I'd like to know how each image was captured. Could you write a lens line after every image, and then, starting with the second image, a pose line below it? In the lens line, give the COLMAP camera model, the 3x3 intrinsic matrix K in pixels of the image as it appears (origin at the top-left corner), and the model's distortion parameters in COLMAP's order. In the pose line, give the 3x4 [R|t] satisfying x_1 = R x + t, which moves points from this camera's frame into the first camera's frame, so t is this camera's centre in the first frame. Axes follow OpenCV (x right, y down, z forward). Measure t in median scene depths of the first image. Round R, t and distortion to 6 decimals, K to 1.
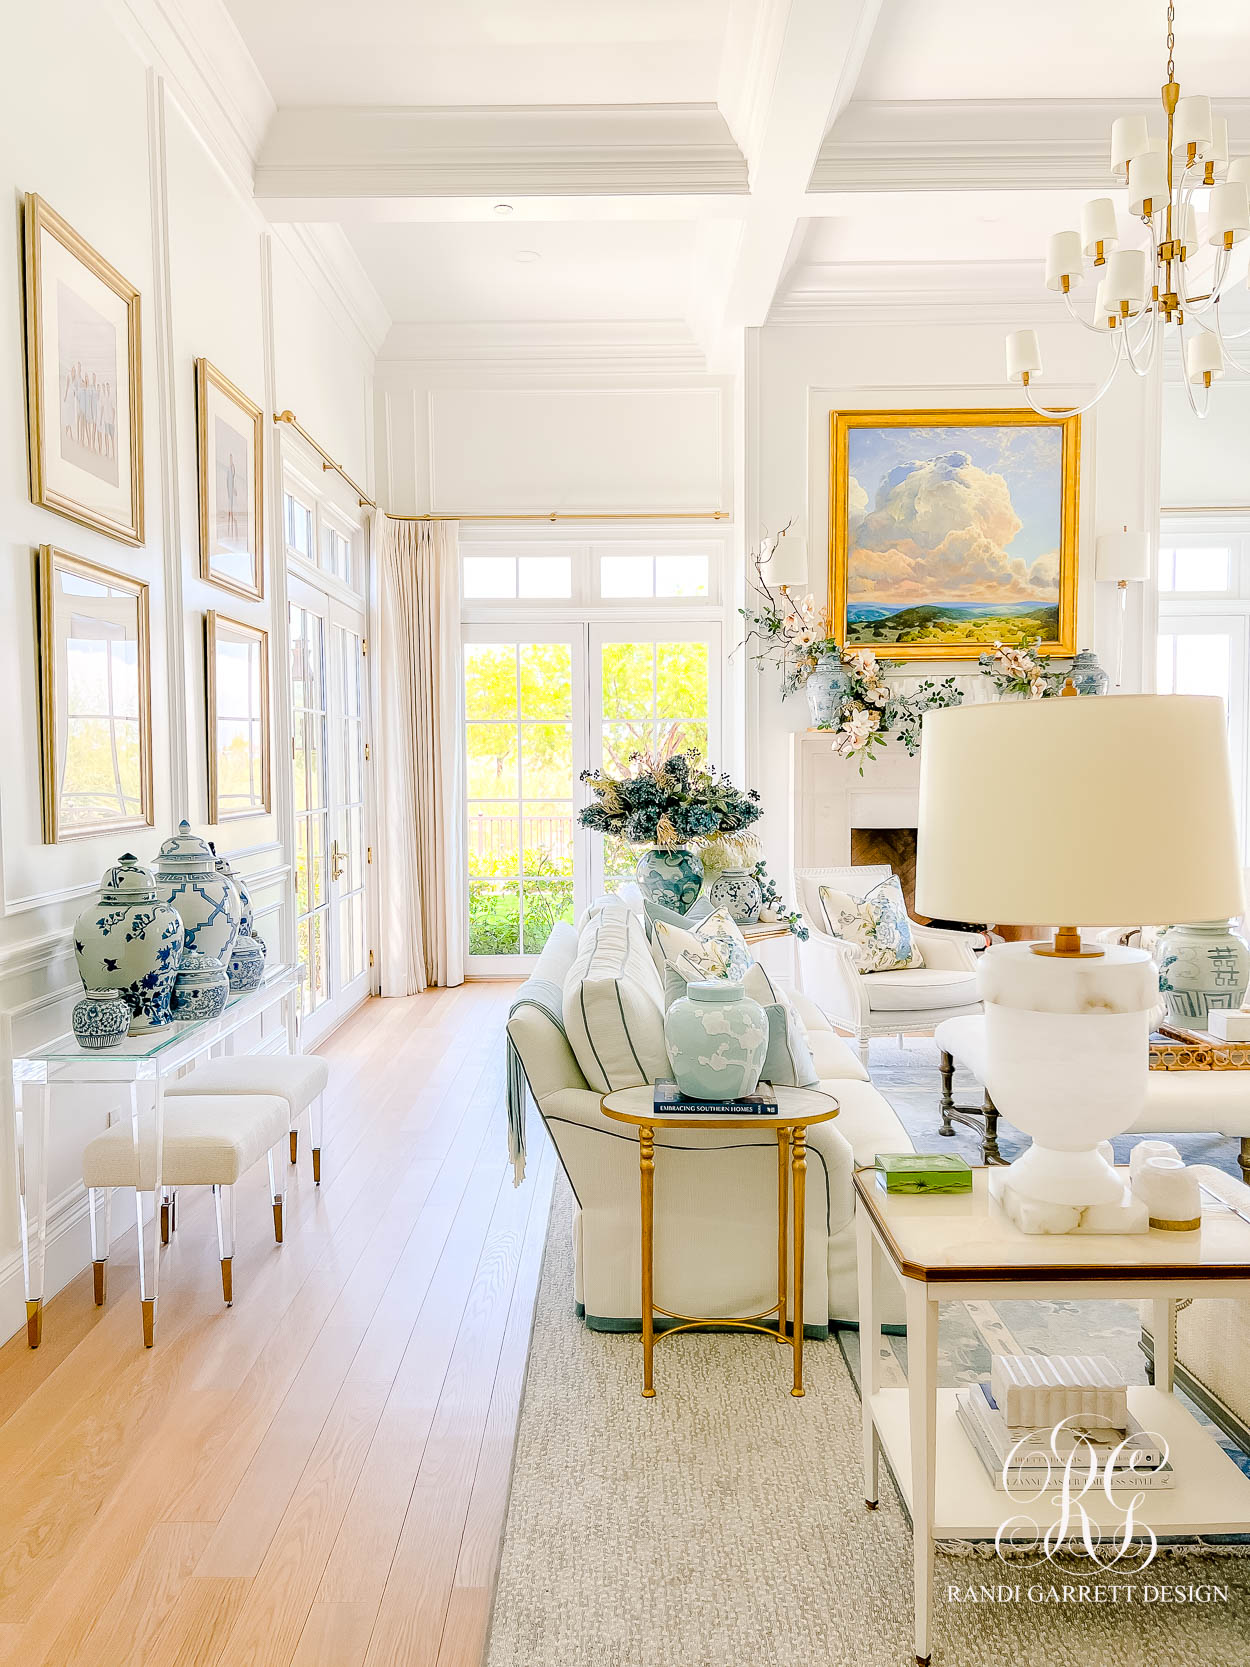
lens RADIAL K [[1245.2, 0, 610.2], [0, 1245.2, 832.5], [0, 0, 1]] dist [0.065108, -0.081163]
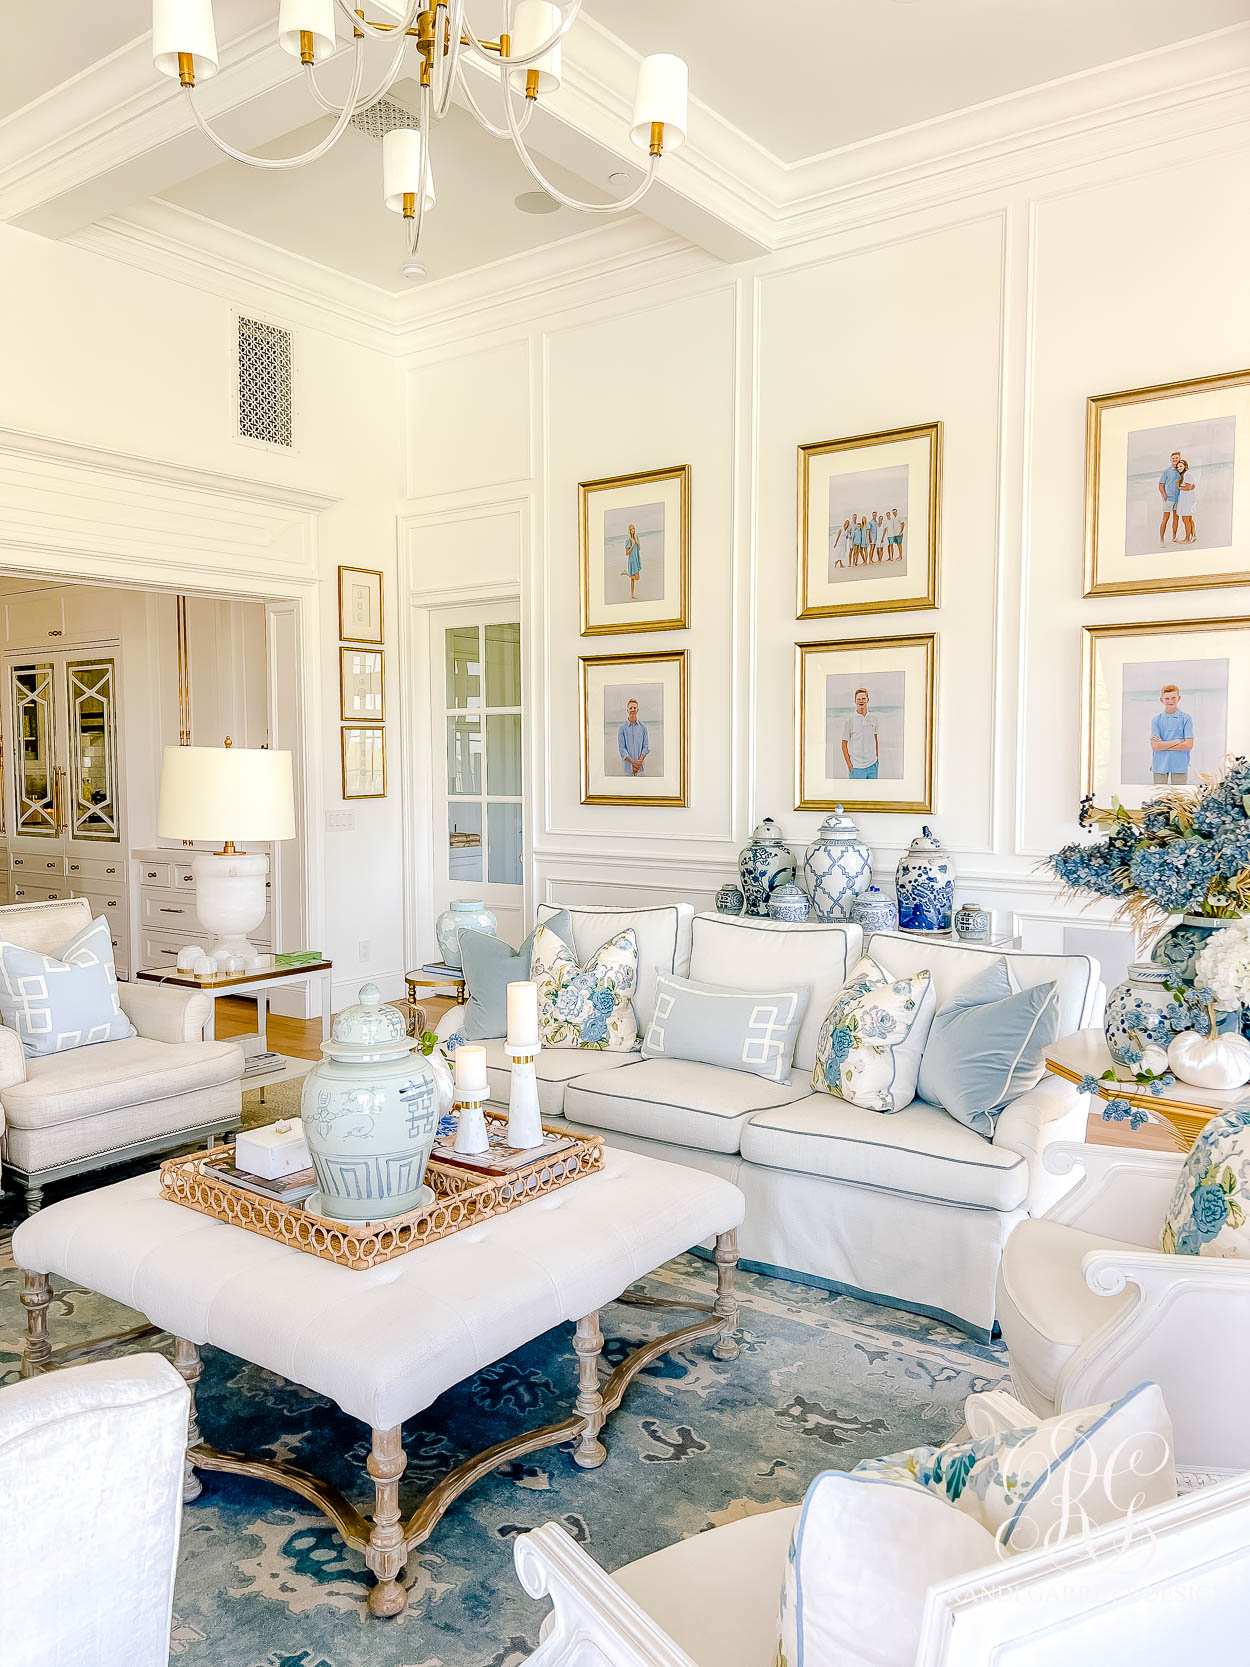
lens RADIAL K [[1245.2, 0, 612.4], [0, 1245.2, 832.4], [0, 0, 1]] dist [0.065108, -0.081163]
pose [[-0.591112, 0.059732, -0.804375, 0.545785], [-0.037002, 0.994196, 0.101020, -0.062084], [0.805740, 0.089477, -0.585471, 0.883630]]
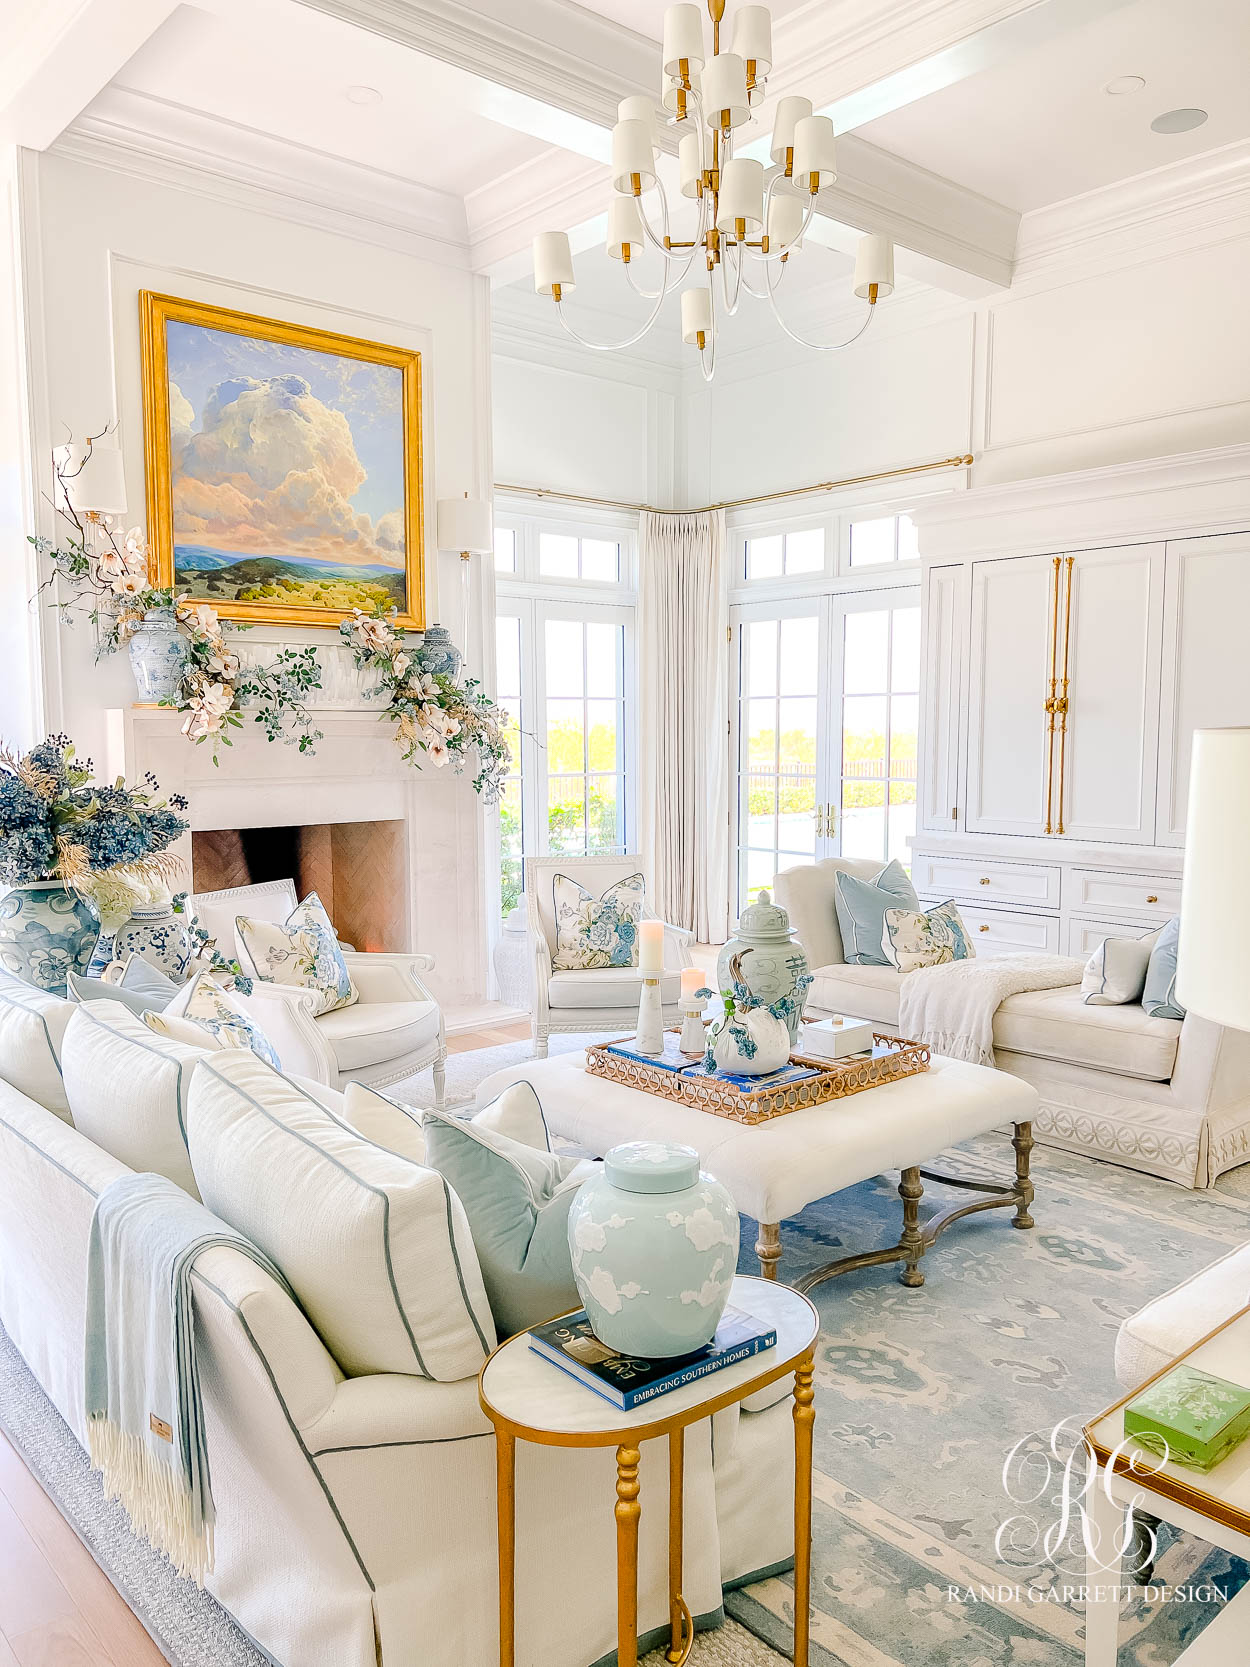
lens RADIAL K [[1245.2, 0, 608.8], [0, 1245.2, 832.8], [0, 0, 1]] dist [0.065108, -0.081163]
pose [[0.751462, -0.051885, 0.657733, -0.133206], [0.034792, 0.998632, 0.039026, -0.024622], [-0.658858, -0.006443, 0.752240, 0.229991]]
